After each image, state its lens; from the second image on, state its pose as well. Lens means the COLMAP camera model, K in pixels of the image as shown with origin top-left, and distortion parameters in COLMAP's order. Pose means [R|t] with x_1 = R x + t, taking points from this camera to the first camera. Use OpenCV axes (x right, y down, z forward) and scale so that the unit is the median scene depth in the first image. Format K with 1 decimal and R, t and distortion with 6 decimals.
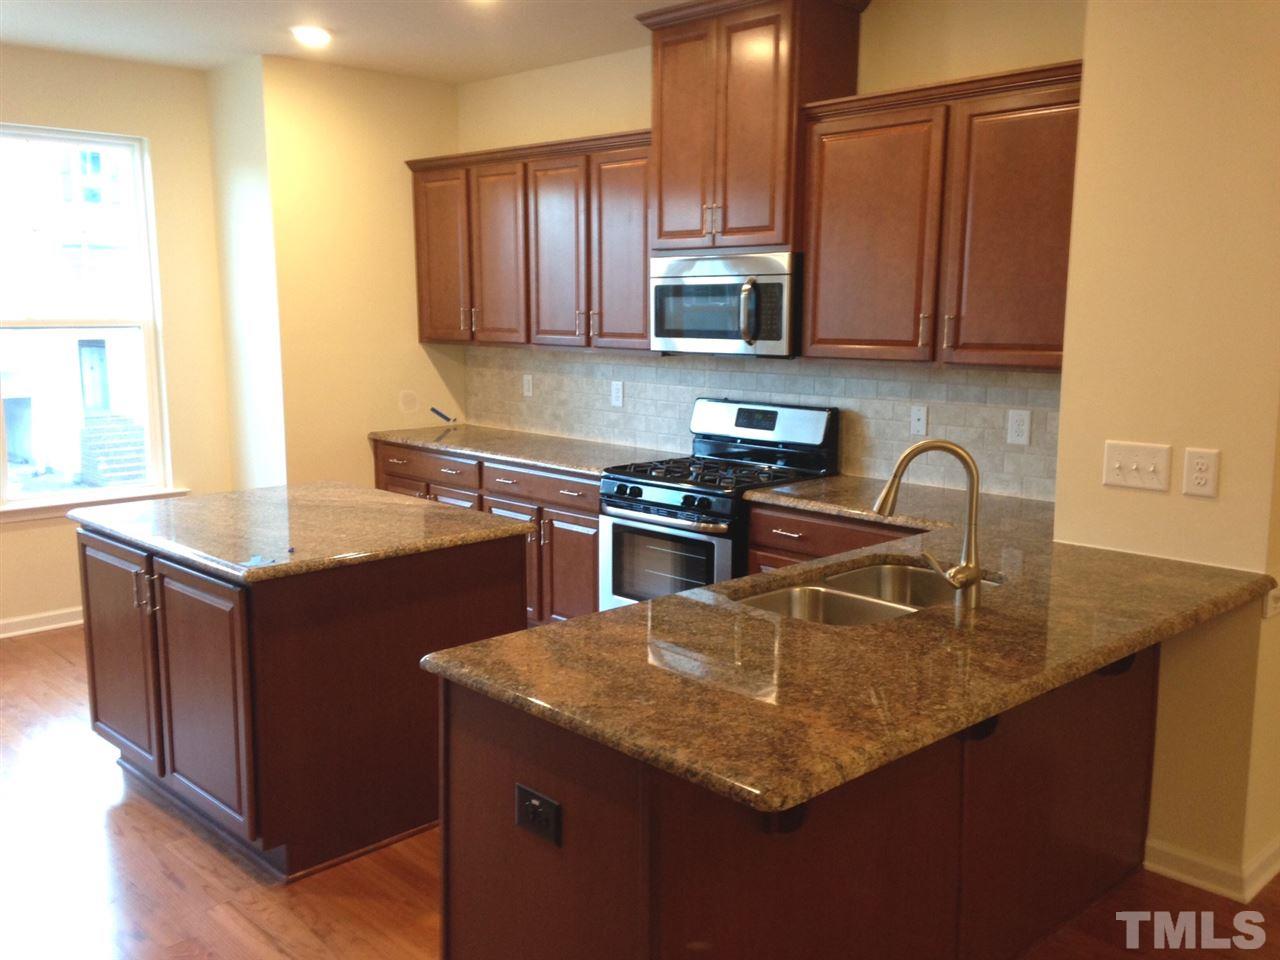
lens RADIAL K [[1153.7, 0, 640.0], [0, 1153.7, 480.0], [0, 0, 1]] dist [0.218327, -0.331042]
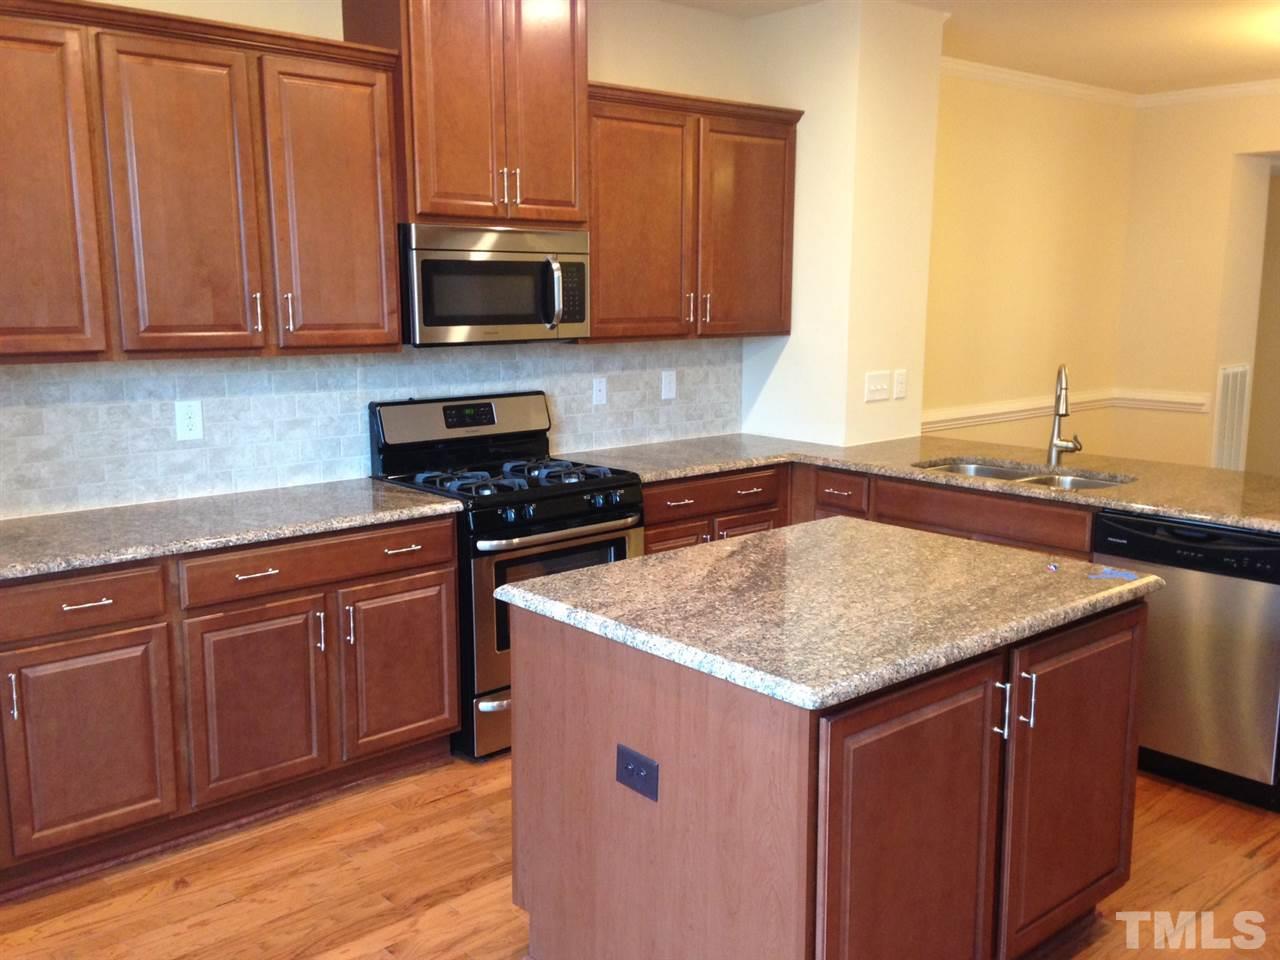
lens RADIAL K [[1153.7, 0, 640.0], [0, 1153.7, 480.0], [0, 0, 1]] dist [0.218327, -0.331042]
pose [[0.040853, -0.170791, 0.984460, -0.806838], [0.151796, 0.974907, 0.162834, -0.134311], [-0.987567, 0.142785, 0.065753, 0.857116]]
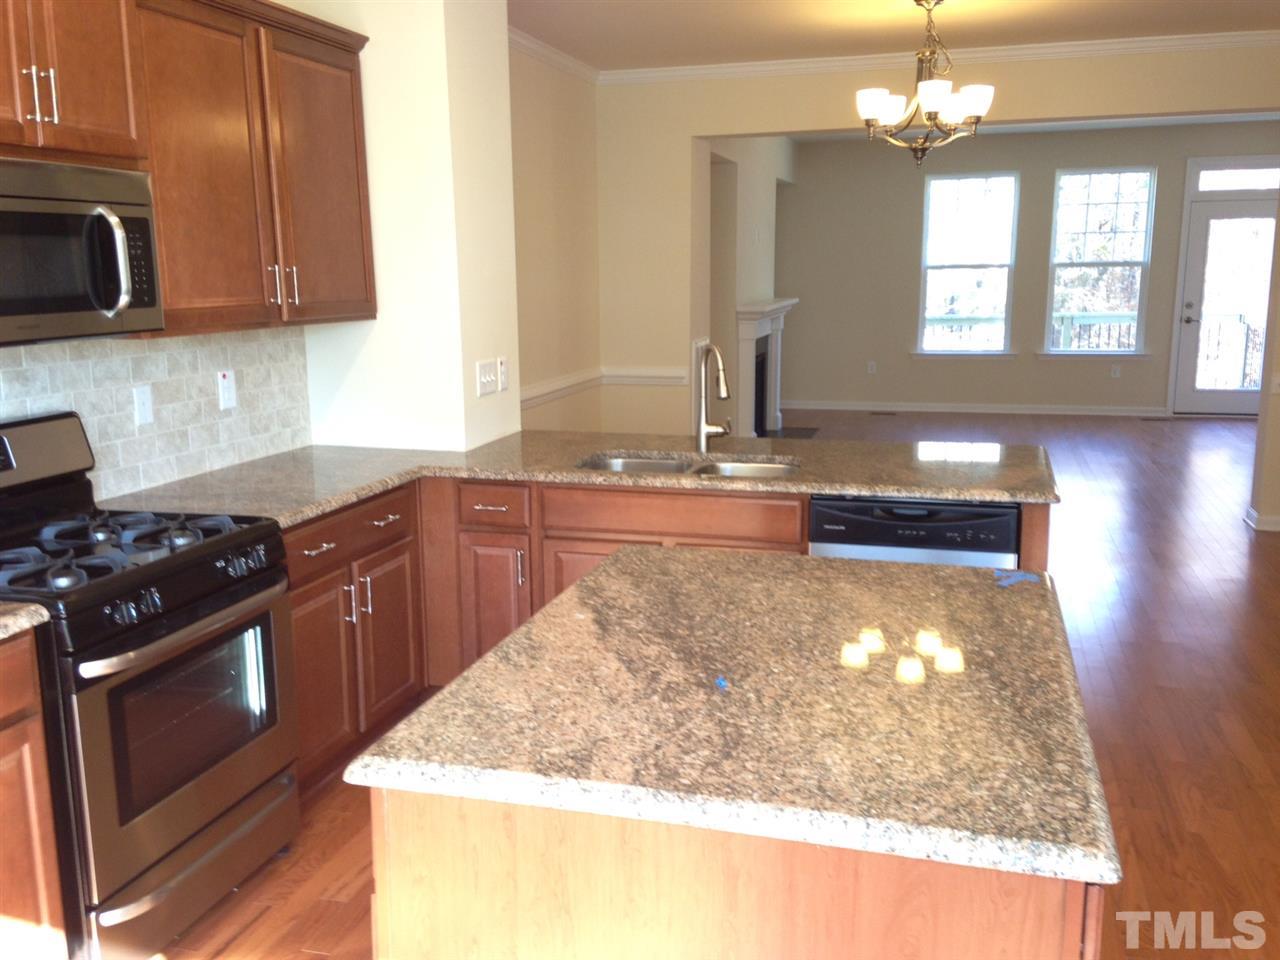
lens RADIAL K [[1153.7, 0, 640.0], [0, 1153.7, 480.0], [0, 0, 1]] dist [0.218327, -0.331042]
pose [[-0.495757, -0.157853, 0.853995, -0.573329], [0.140934, 0.955685, 0.258464, -0.152382], [-0.856950, 0.248492, -0.451541, 1.030498]]
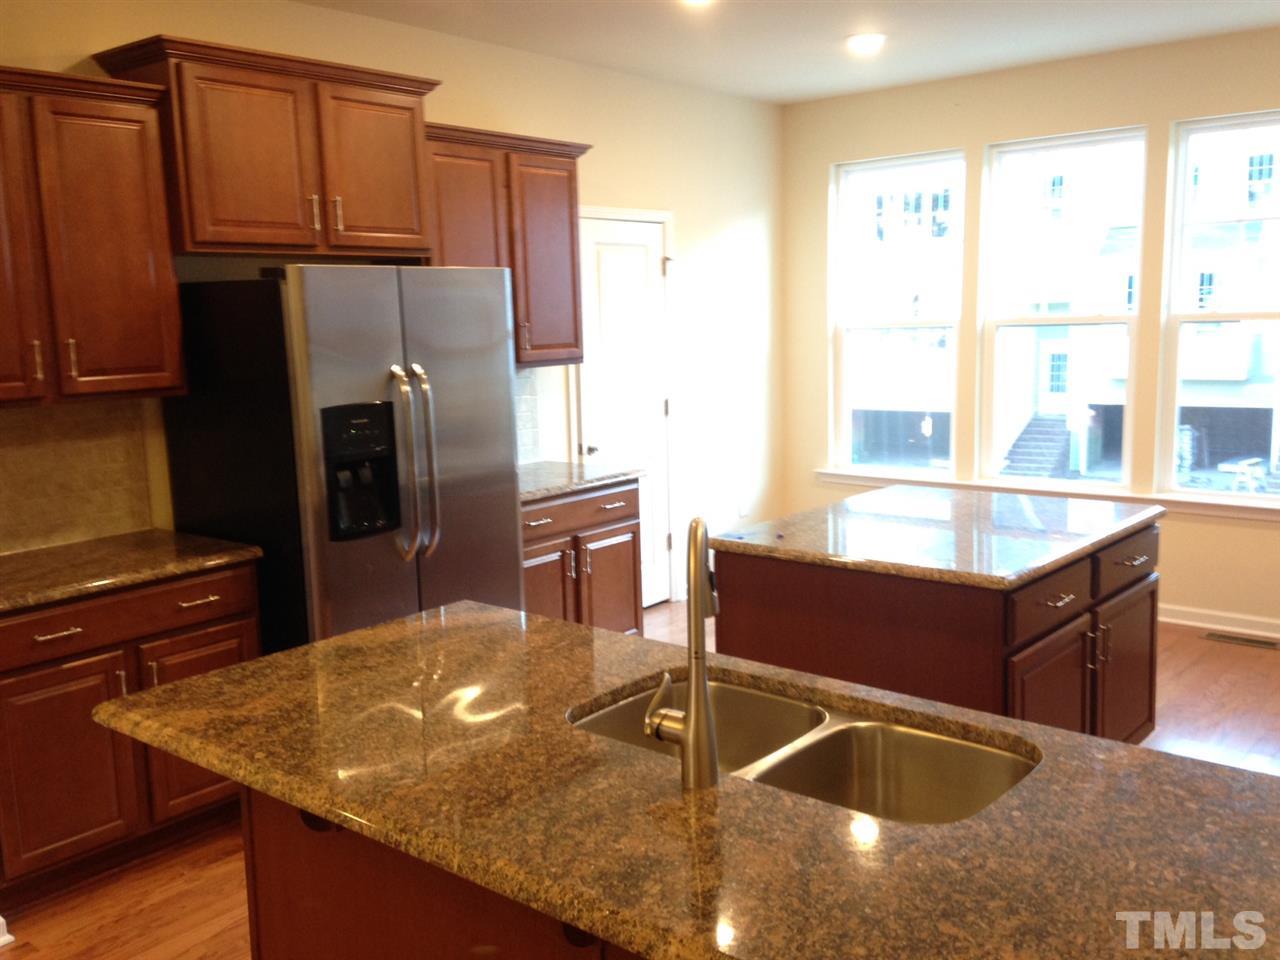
lens RADIAL K [[1153.7, 0, 640.0], [0, 1153.7, 480.0], [0, 0, 1]] dist [0.218327, -0.331042]
pose [[0.109700, 0.142790, -0.983655, 0.515334], [-0.126525, 0.983583, 0.128669, -0.078820], [0.985879, 0.110342, 0.125966, 0.503991]]
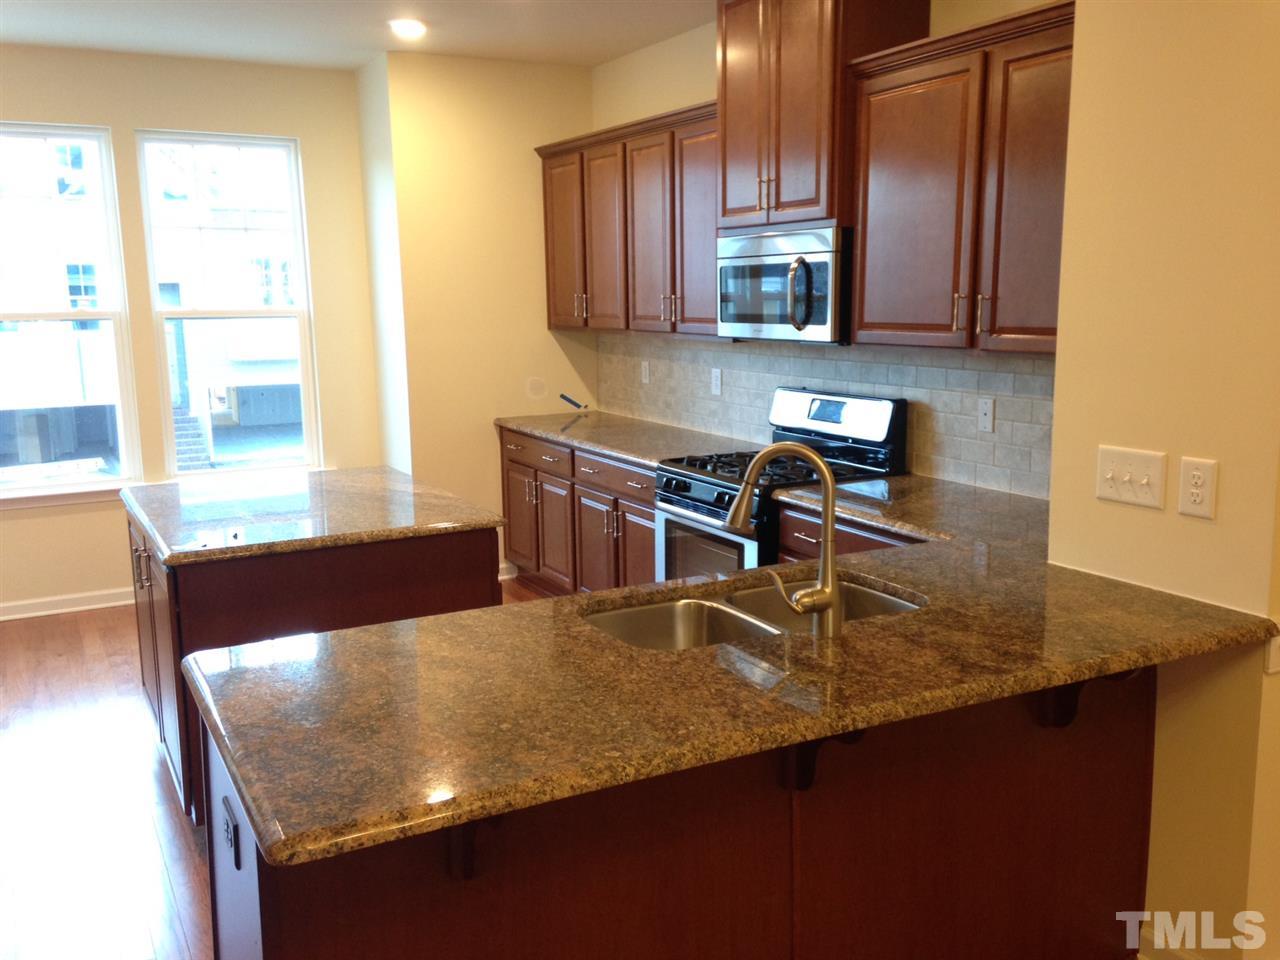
lens RADIAL K [[1153.7, 0, 640.0], [0, 1153.7, 480.0], [0, 0, 1]] dist [0.218327, -0.331042]
pose [[0.961501, 0.029479, -0.273215, 0.219927], [-0.025520, 0.999512, 0.018034, -0.011002], [0.273613, -0.010368, 0.961784, 0.078324]]
